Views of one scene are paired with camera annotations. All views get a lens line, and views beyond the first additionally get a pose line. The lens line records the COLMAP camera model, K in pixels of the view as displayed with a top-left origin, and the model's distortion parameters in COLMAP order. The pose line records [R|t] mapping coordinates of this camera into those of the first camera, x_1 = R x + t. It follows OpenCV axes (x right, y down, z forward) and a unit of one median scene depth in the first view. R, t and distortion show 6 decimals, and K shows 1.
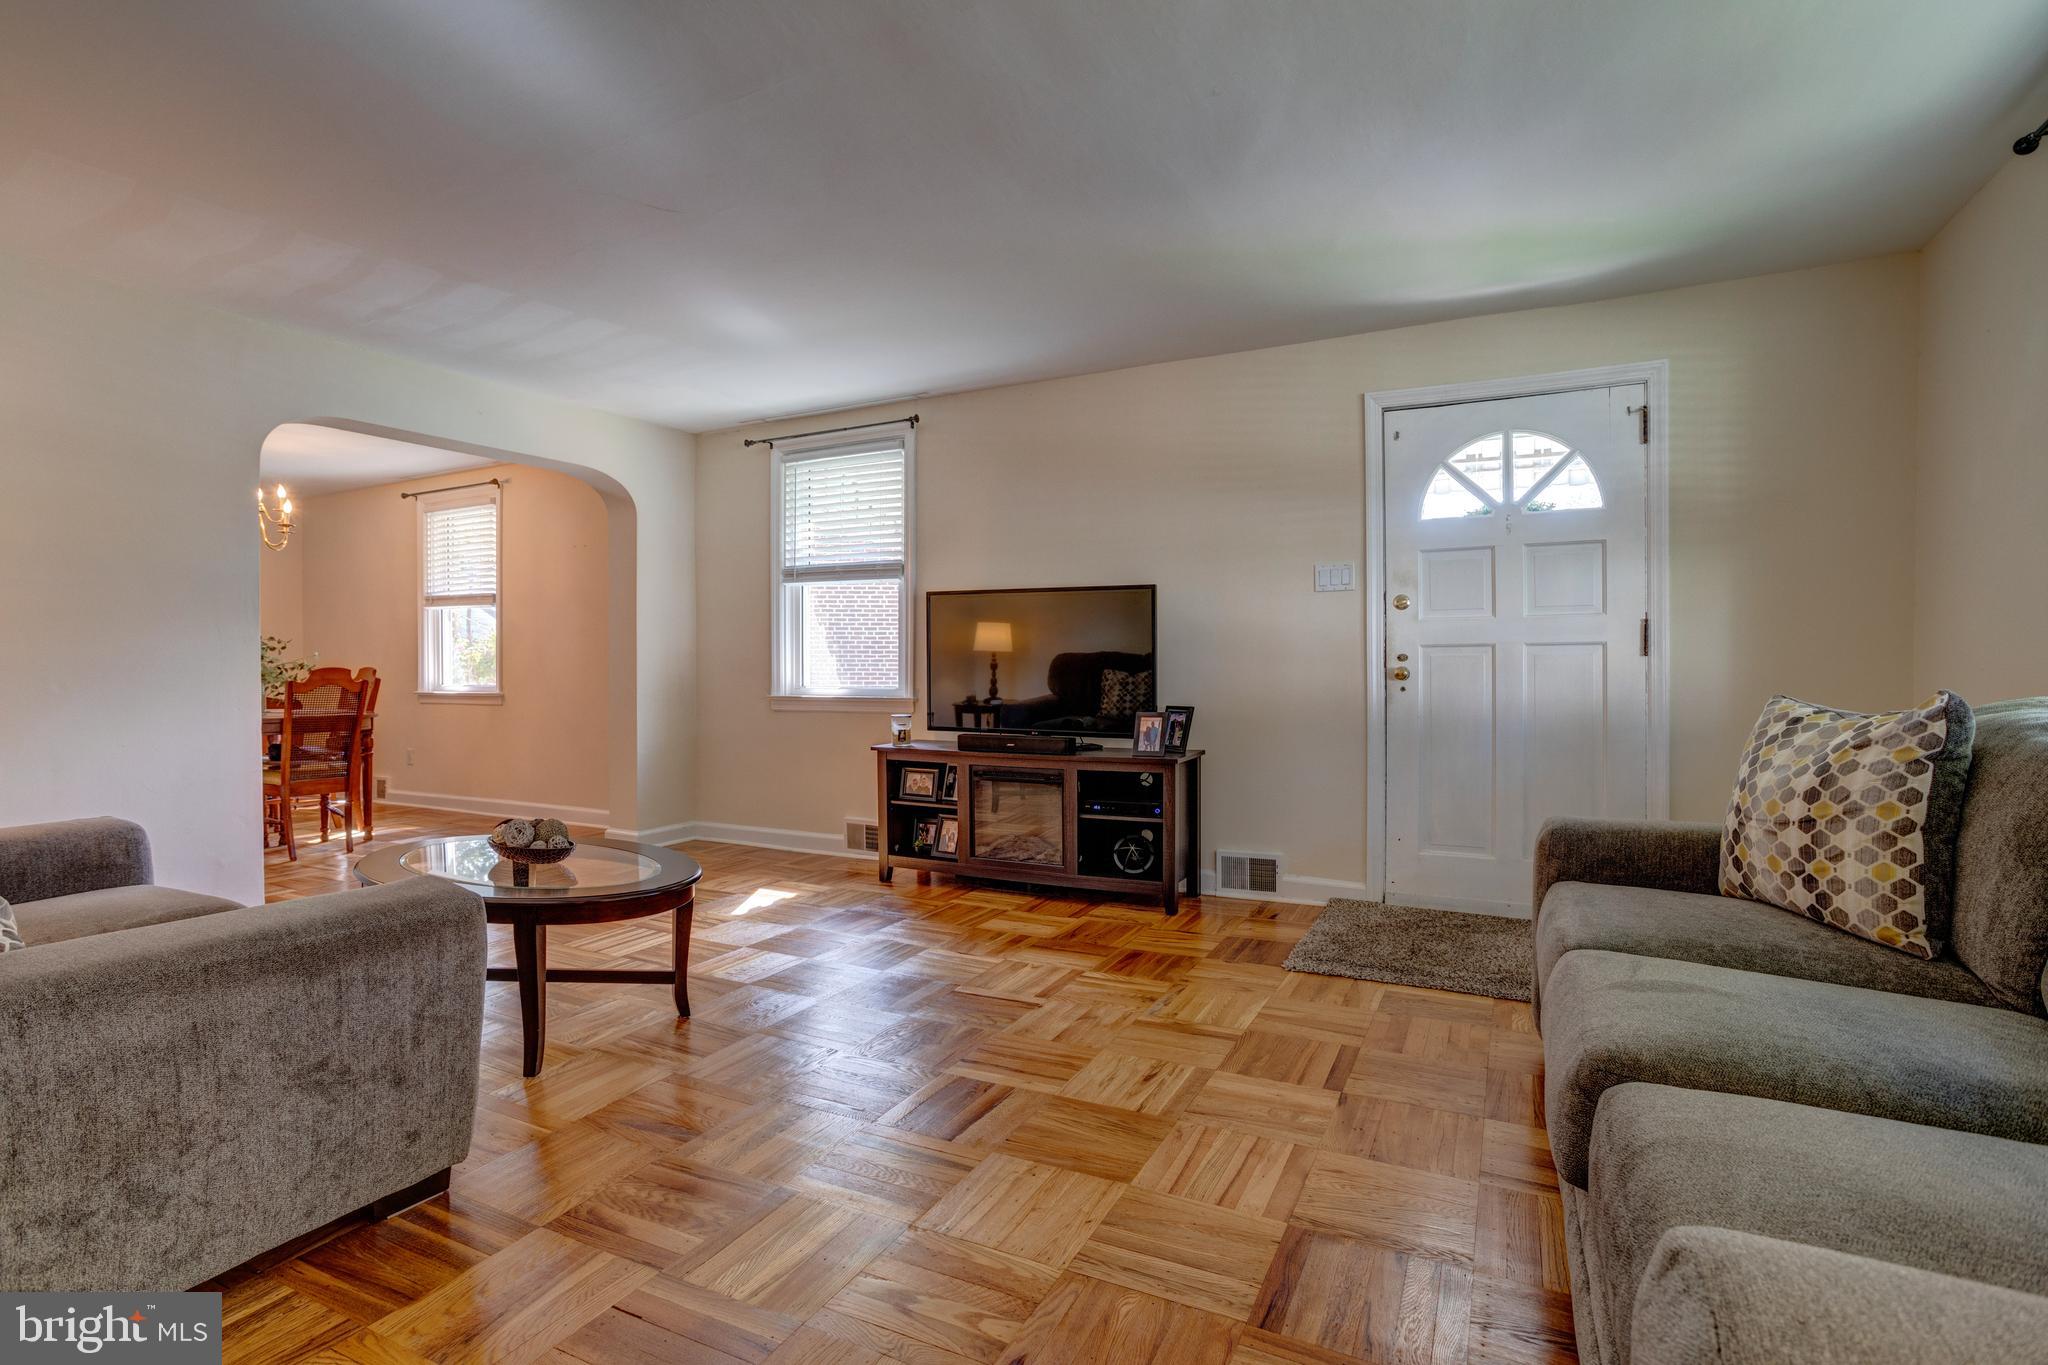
lens RADIAL K [[973.6, 0, 1012.5], [0, 973.6, 663.4], [0, 0, 1]] dist [-0.039087, 0.024123]
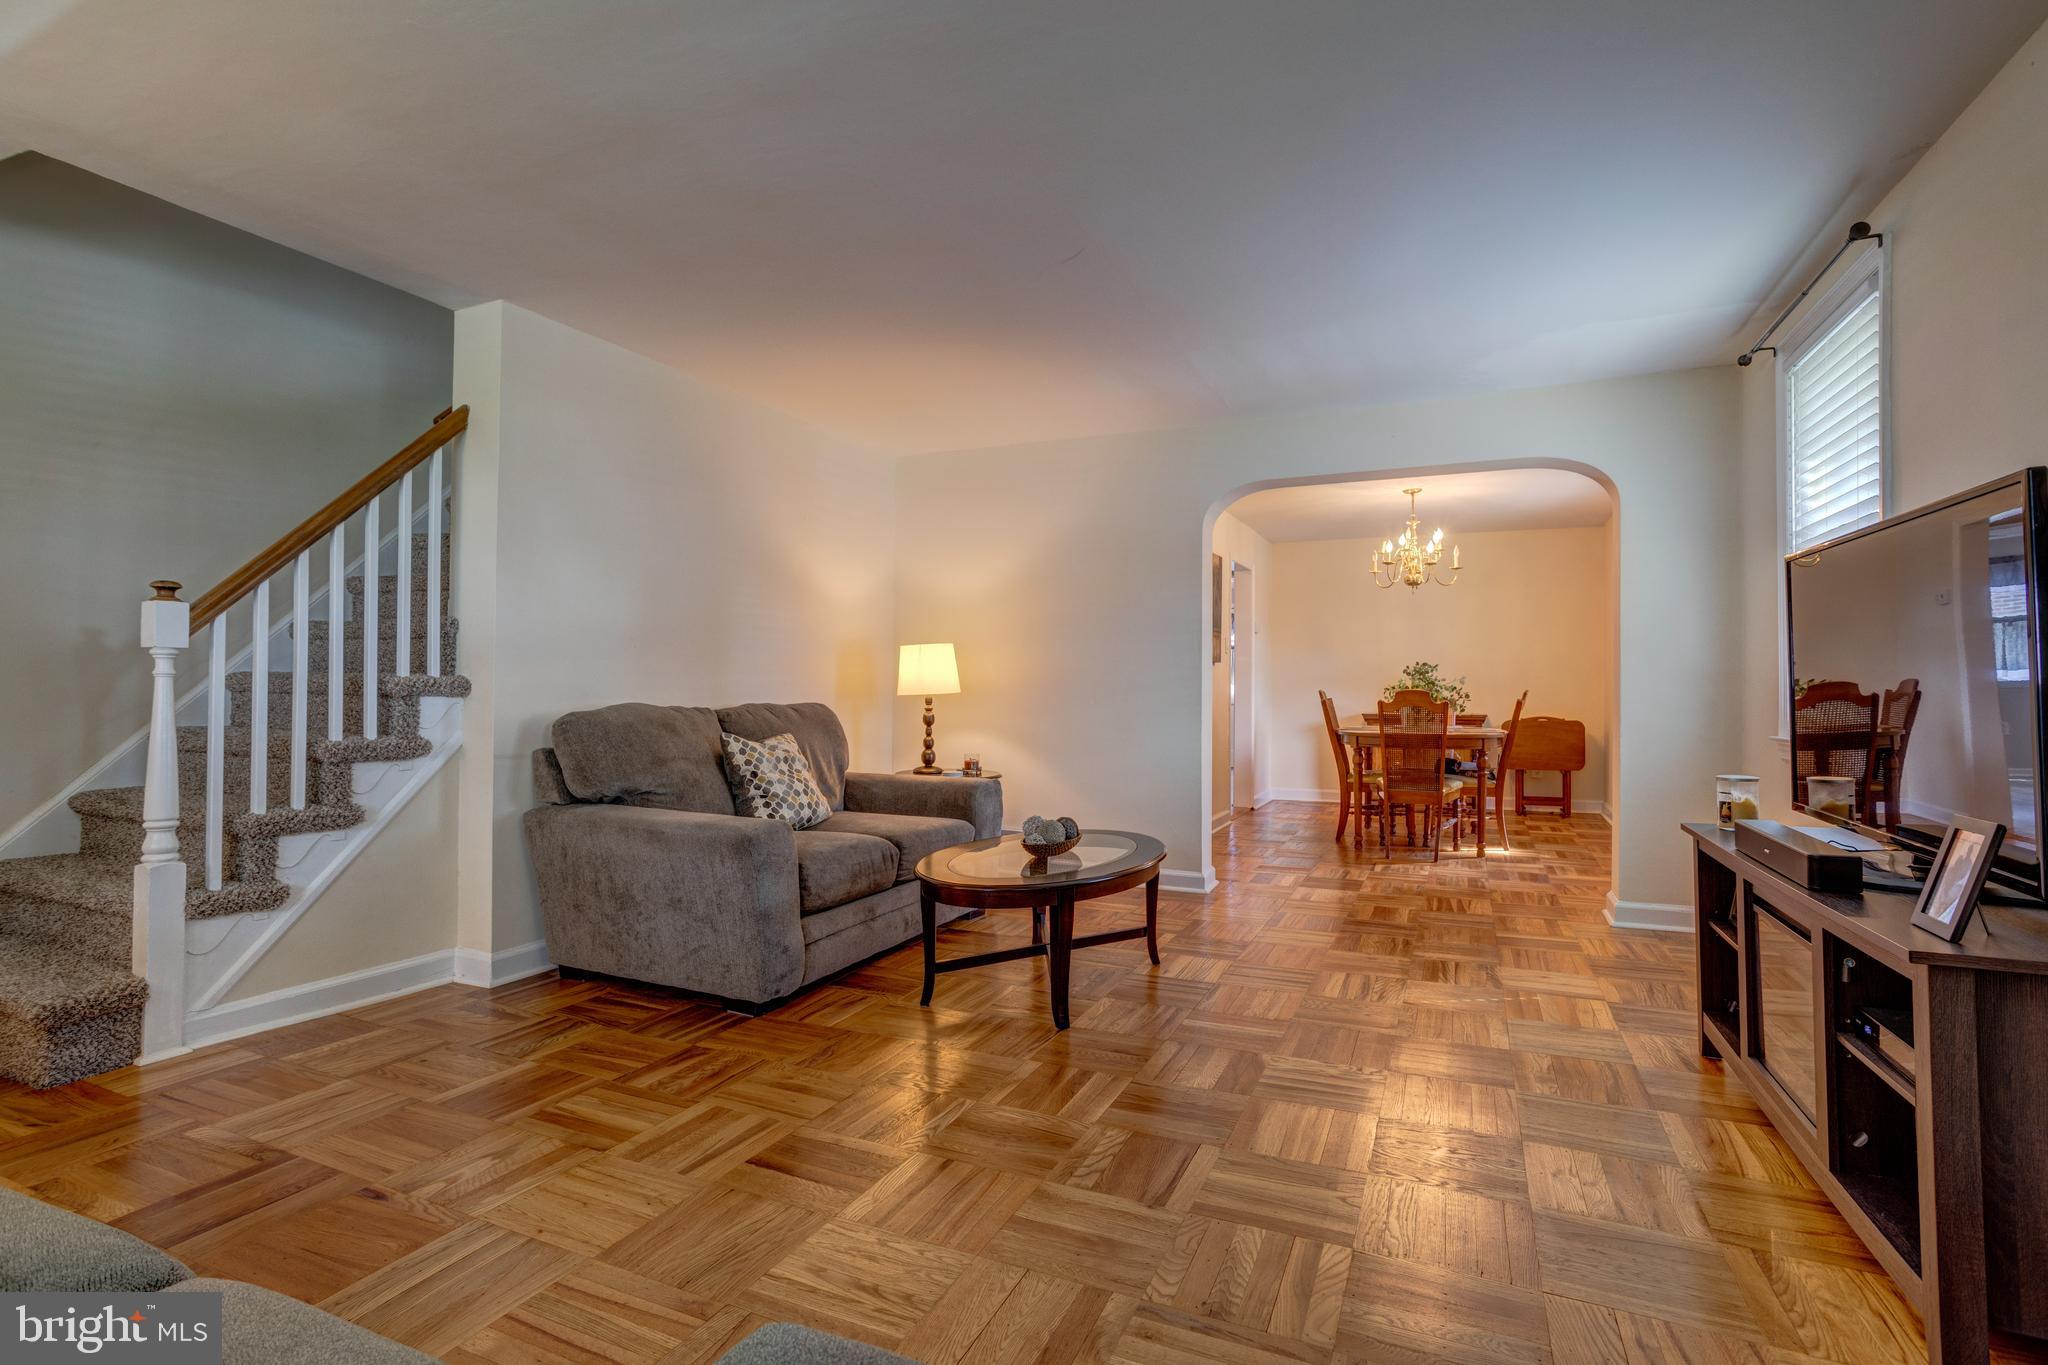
lens RADIAL K [[973.6, 0, 1012.5], [0, 973.6, 663.4], [0, 0, 1]] dist [-0.039087, 0.024123]
pose [[0.044659, -0.029228, -0.998575, 0.714543], [0.006116, 0.999561, -0.028983, 0.003969], [0.998984, -0.004813, 0.044818, 0.913107]]
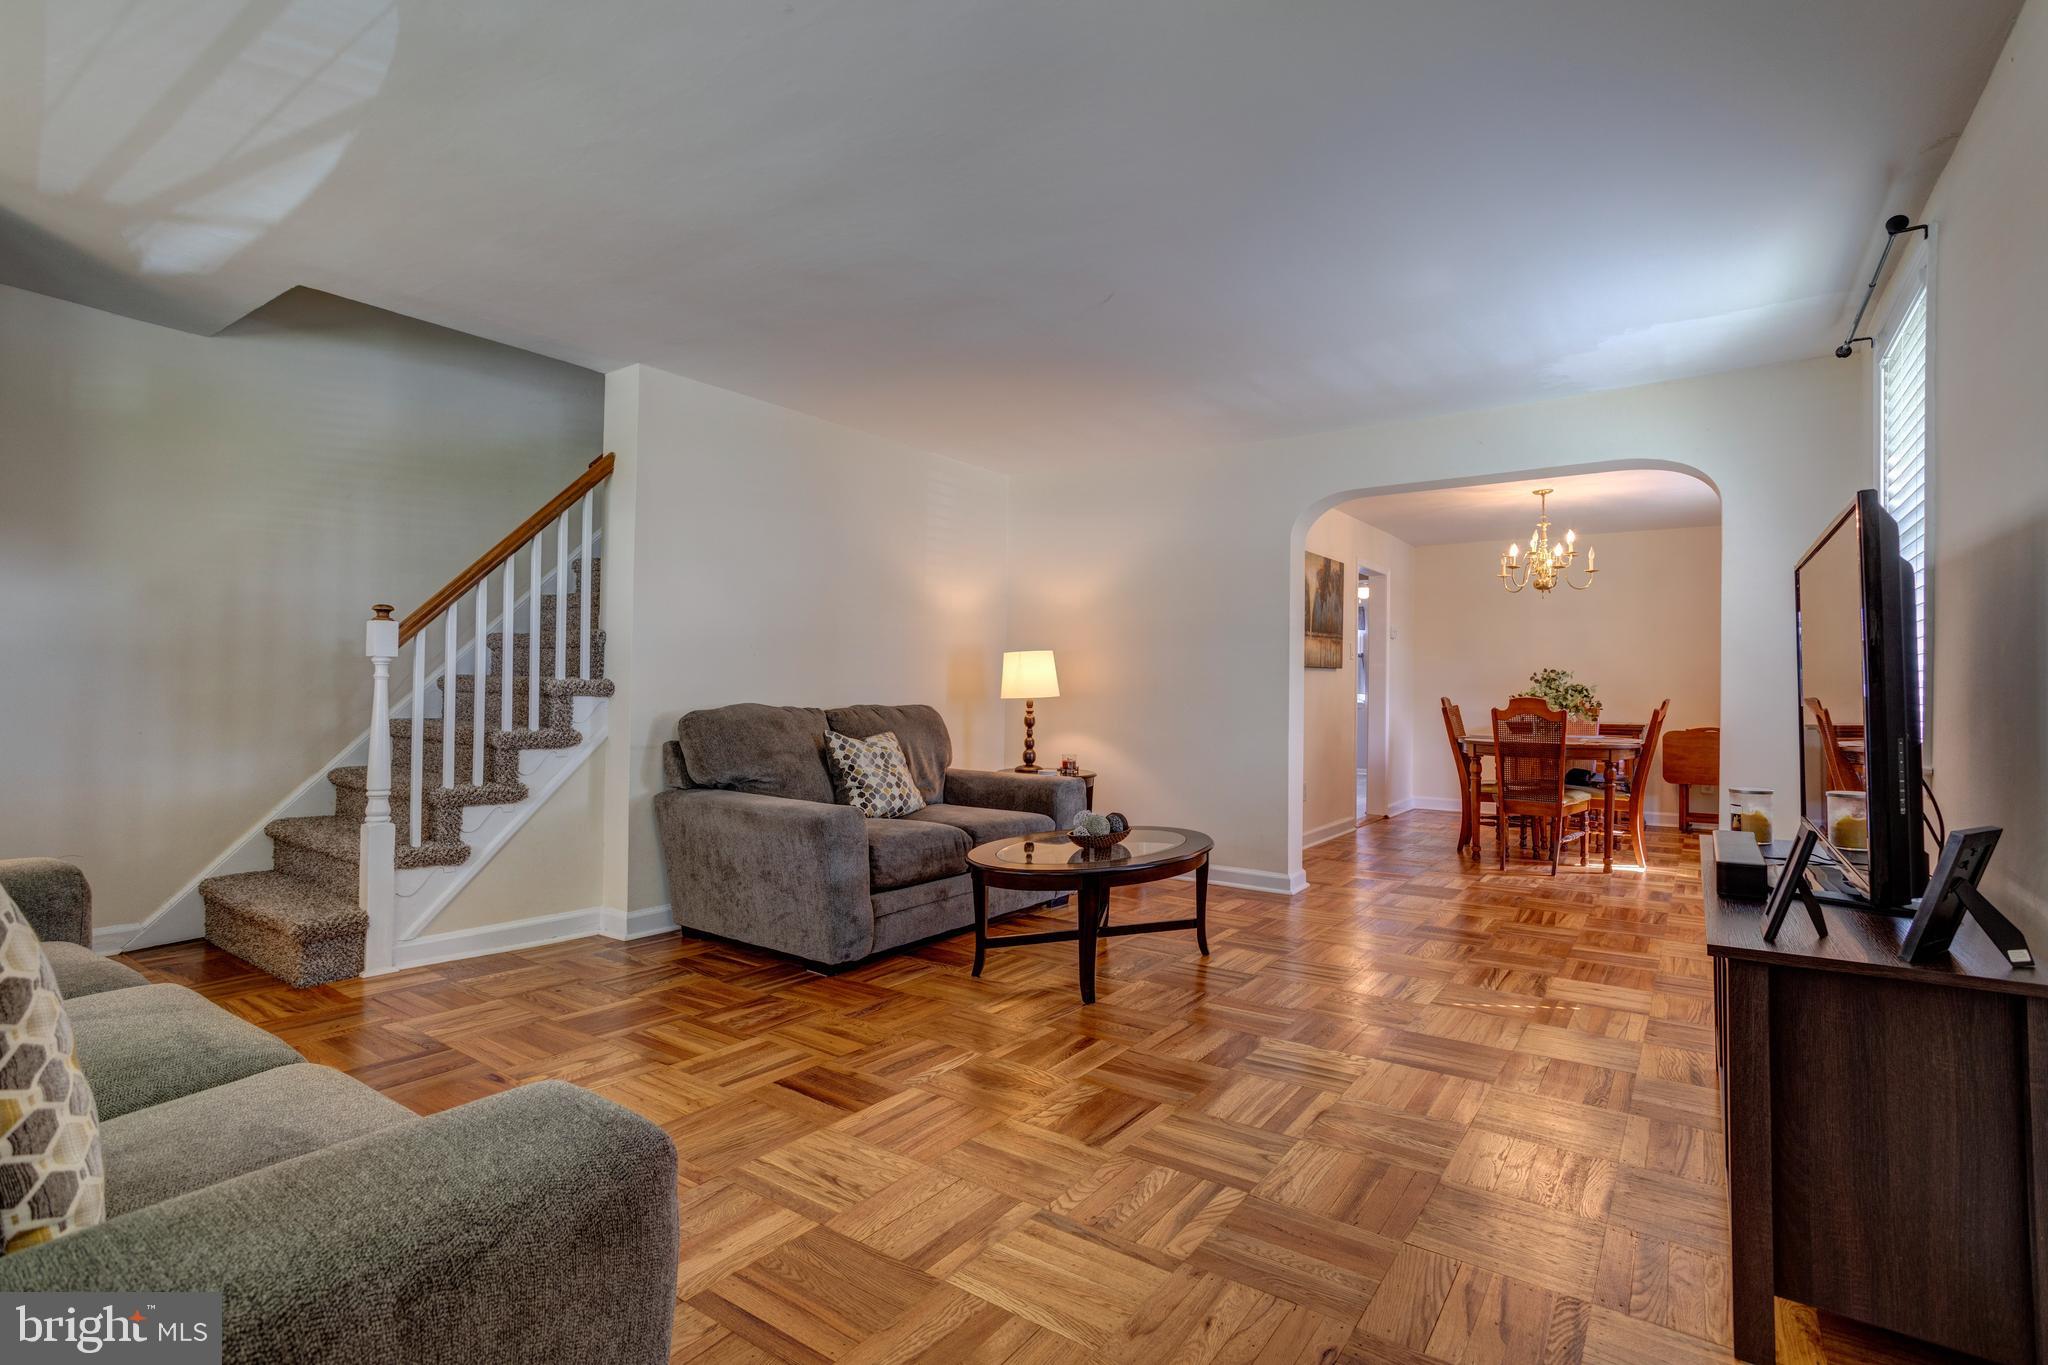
lens RADIAL K [[973.6, 0, 1012.5], [0, 973.6, 663.4], [0, 0, 1]] dist [-0.039087, 0.024123]
pose [[-0.145632, -0.032724, -0.988798, 0.825920], [-0.002343, 0.999461, -0.032732, 0.002725], [0.989336, -0.002450, -0.145630, 1.092333]]
